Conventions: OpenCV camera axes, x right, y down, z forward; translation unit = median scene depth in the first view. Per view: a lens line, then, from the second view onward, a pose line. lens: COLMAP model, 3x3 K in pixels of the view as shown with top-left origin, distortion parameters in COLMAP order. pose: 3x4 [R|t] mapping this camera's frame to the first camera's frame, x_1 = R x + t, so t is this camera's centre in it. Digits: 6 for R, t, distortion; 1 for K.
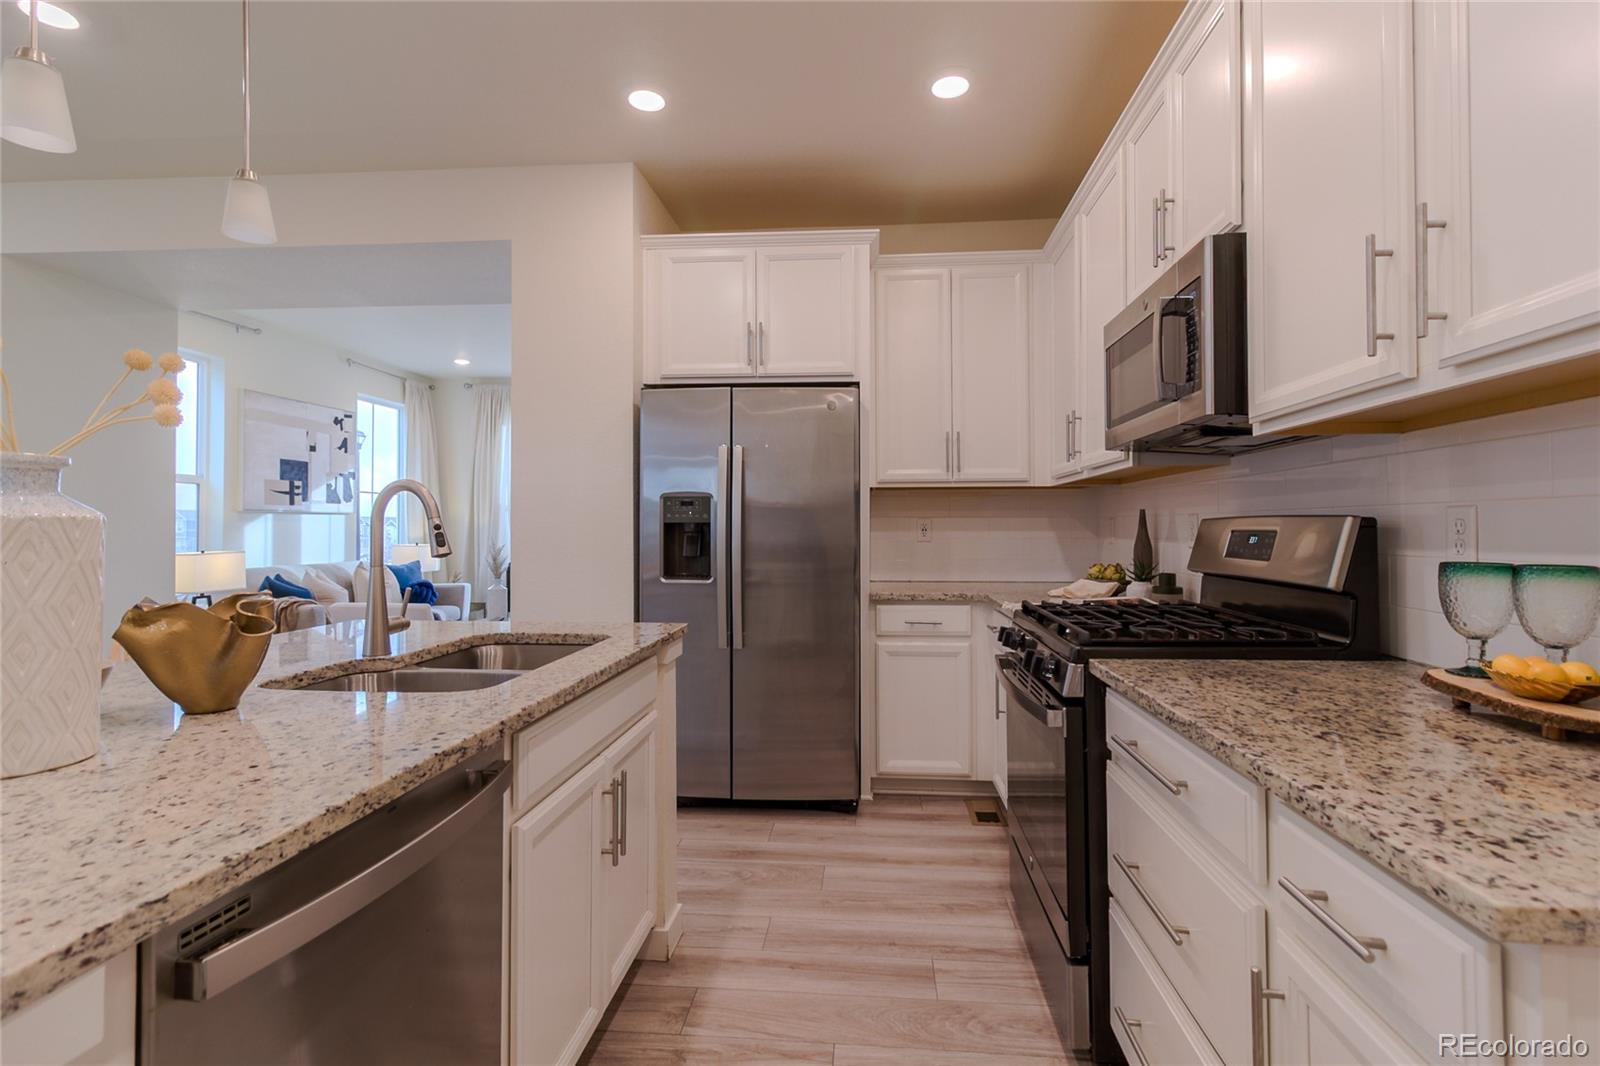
lens RADIAL K [[749.4, 0, 814.2], [0, 749.4, 520.2], [0, 0, 1]] dist [0.000966, -0.000185]
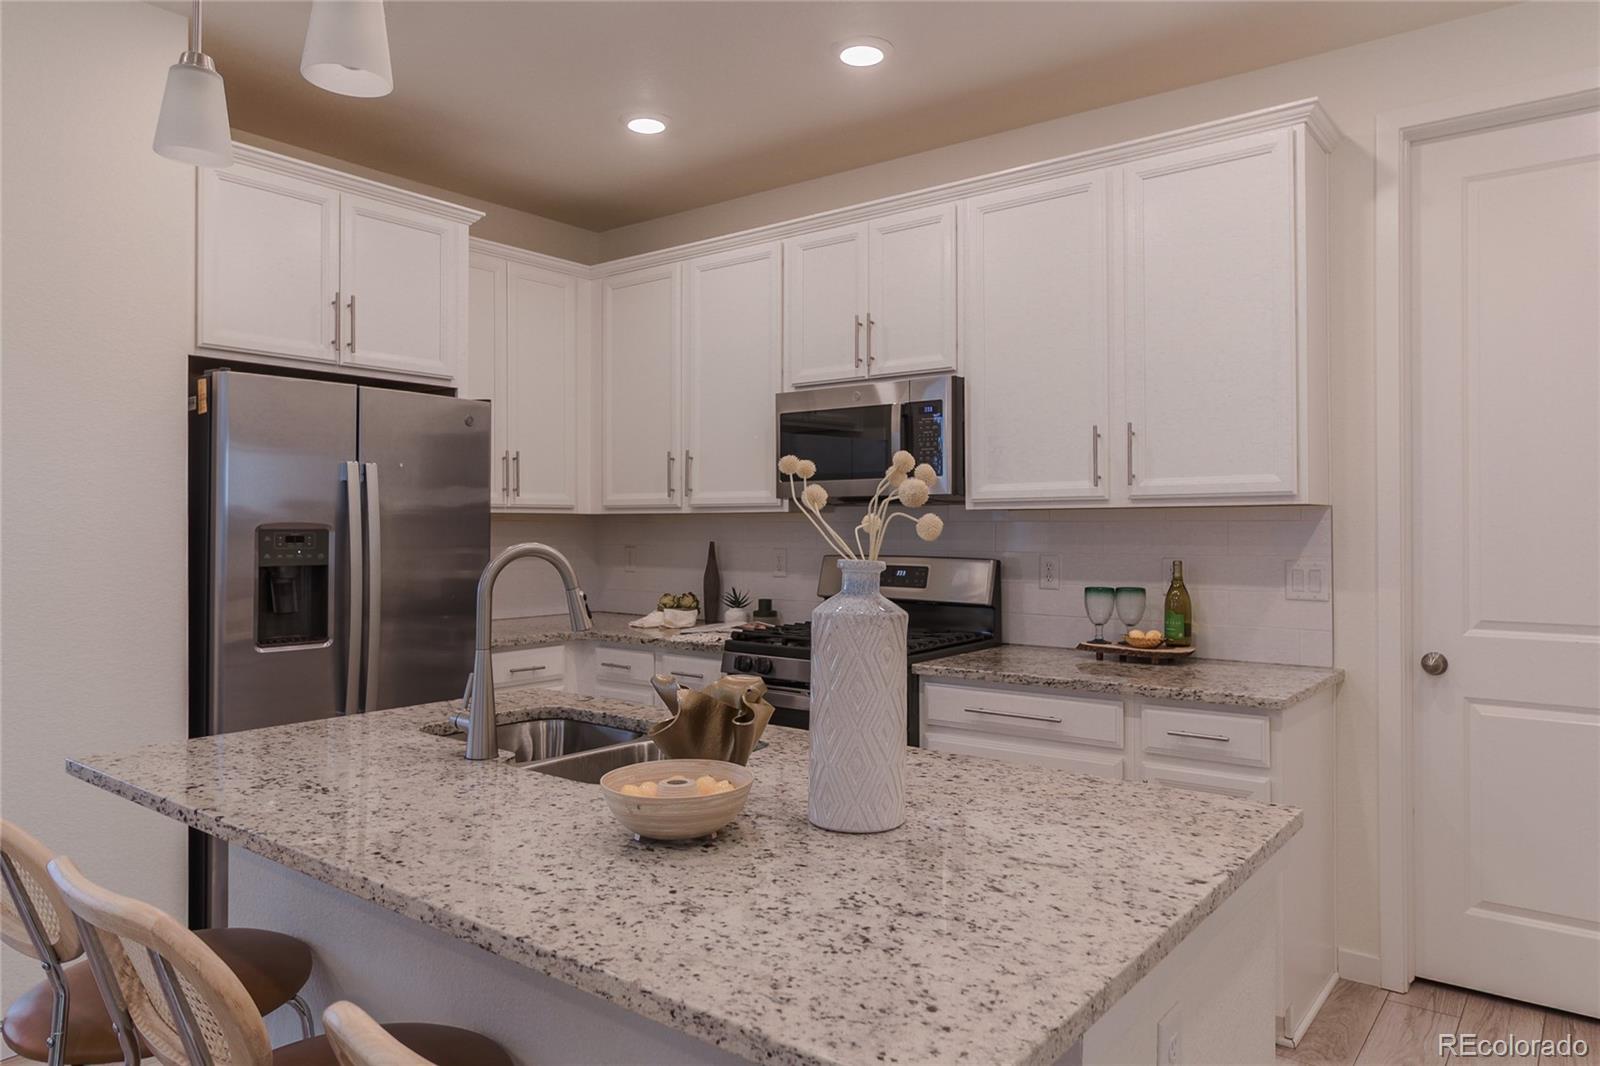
lens RADIAL K [[1038.2, 0, 800.0], [0, 1038.2, 533.0], [0, 0, 1]] dist [0.002988, 0.001225]
pose [[0.558259, -0.002650, 0.829662, -0.726123], [-0.008789, 0.999920, 0.009107, -0.041400], [-0.829620, -0.012376, 0.558191, 0.044980]]
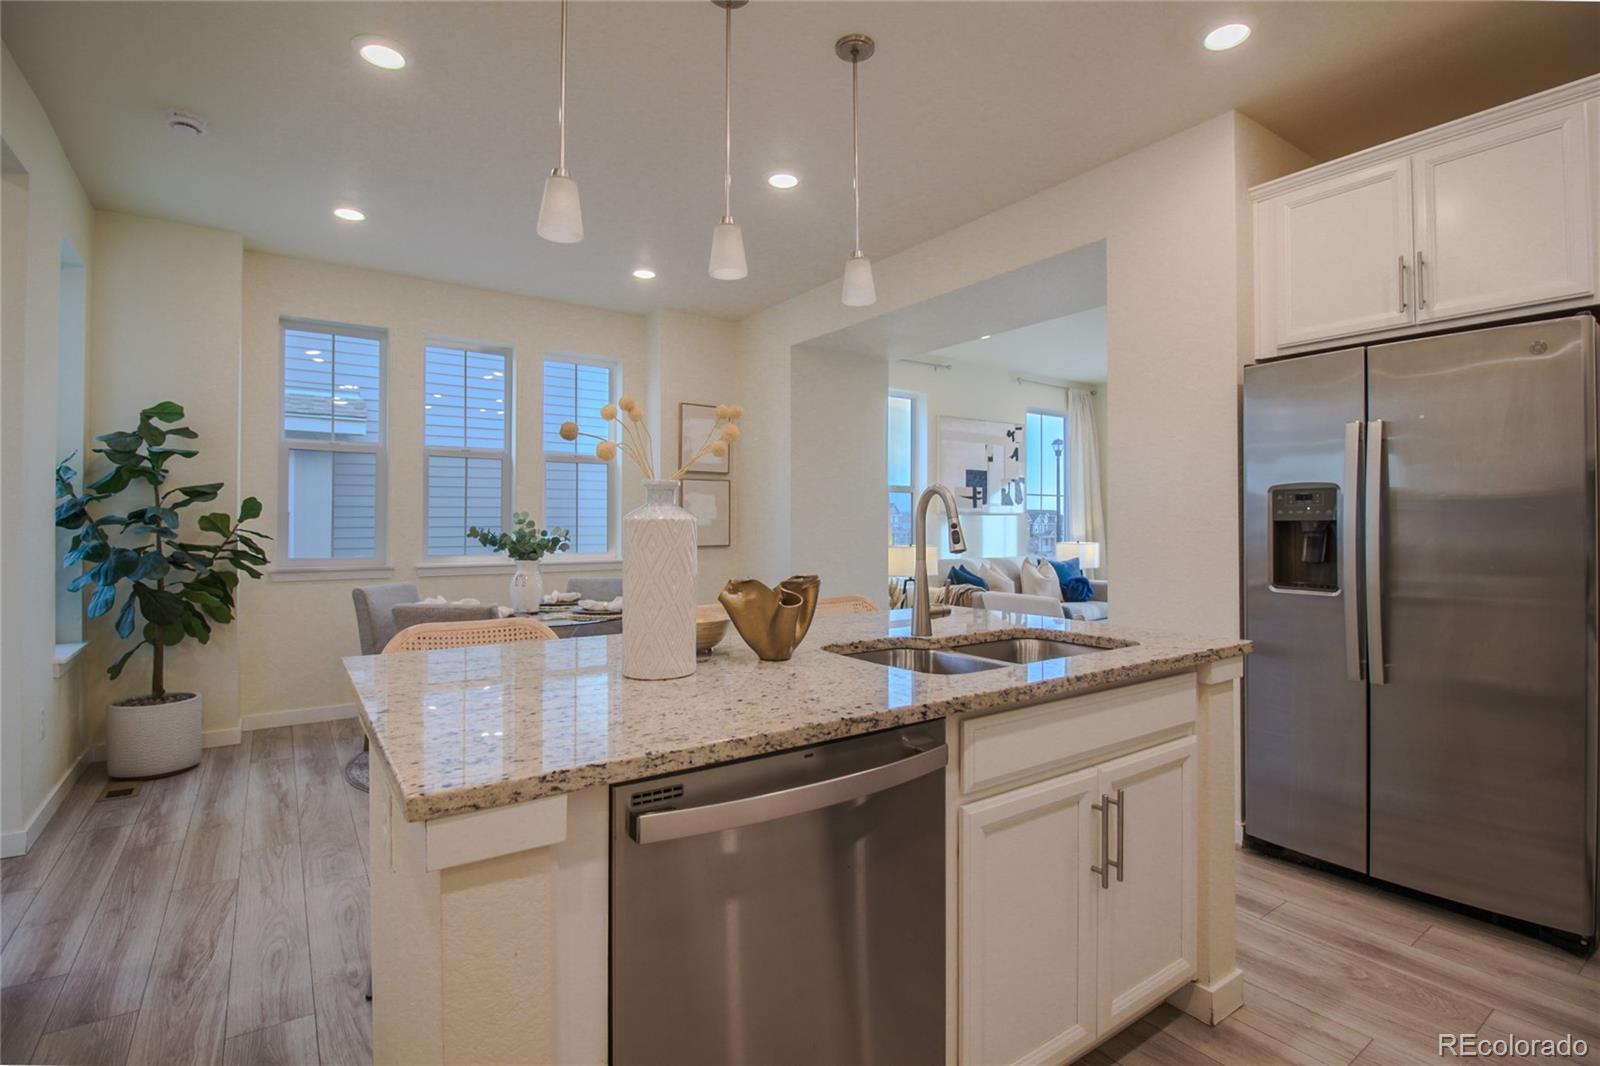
lens RADIAL K [[754.1, 0, 819.7], [0, 754.1, 520.6], [0, 0, 1]] dist [-0.001216, -0.011572]
pose [[0.645982, -0.005793, -0.763331, 0.116266], [0.007228, 0.999973, -0.001472, 0.000732], [0.763319, -0.004566, 0.646006, 0.064115]]
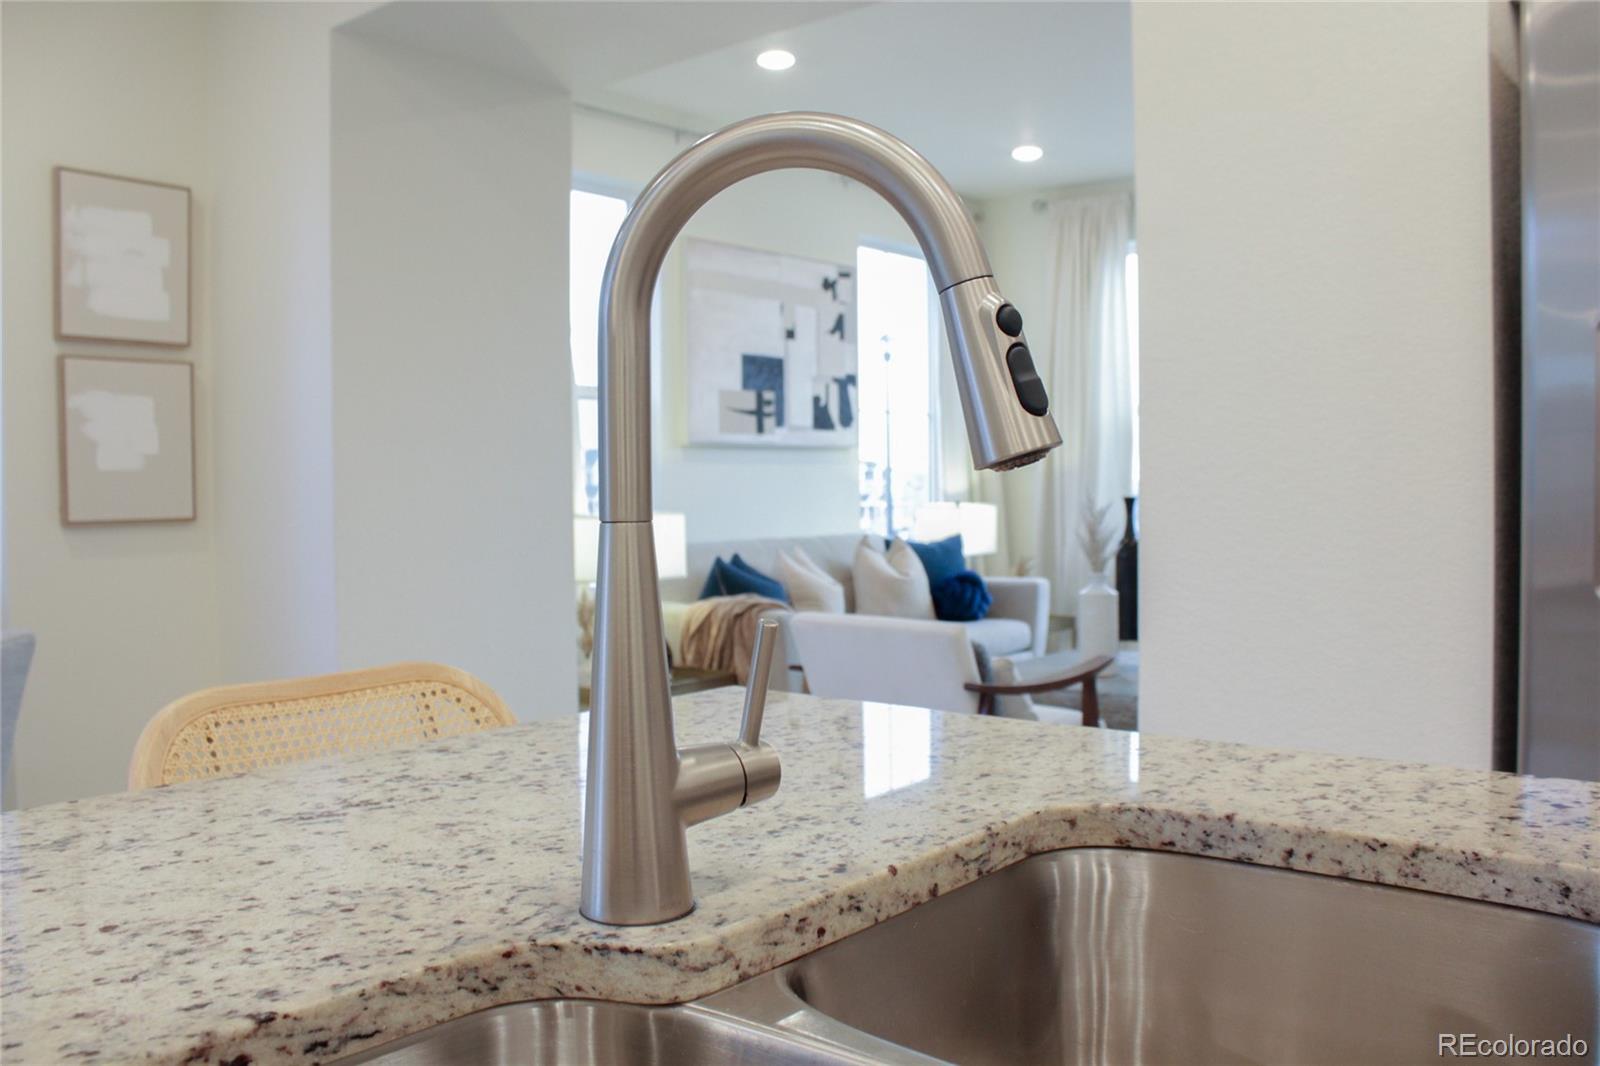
lens RADIAL K [[1302.0, 0, 800.0], [0, 1302.0, 533.0], [0, 0, 1]] dist [-0.106443, 0.006336]
pose [[0.813013, 0.012089, -0.582120, -0.172427], [0.015249, 0.998999, 0.042044, 0.026951], [0.582046, -0.043059, 0.812015, 0.389190]]
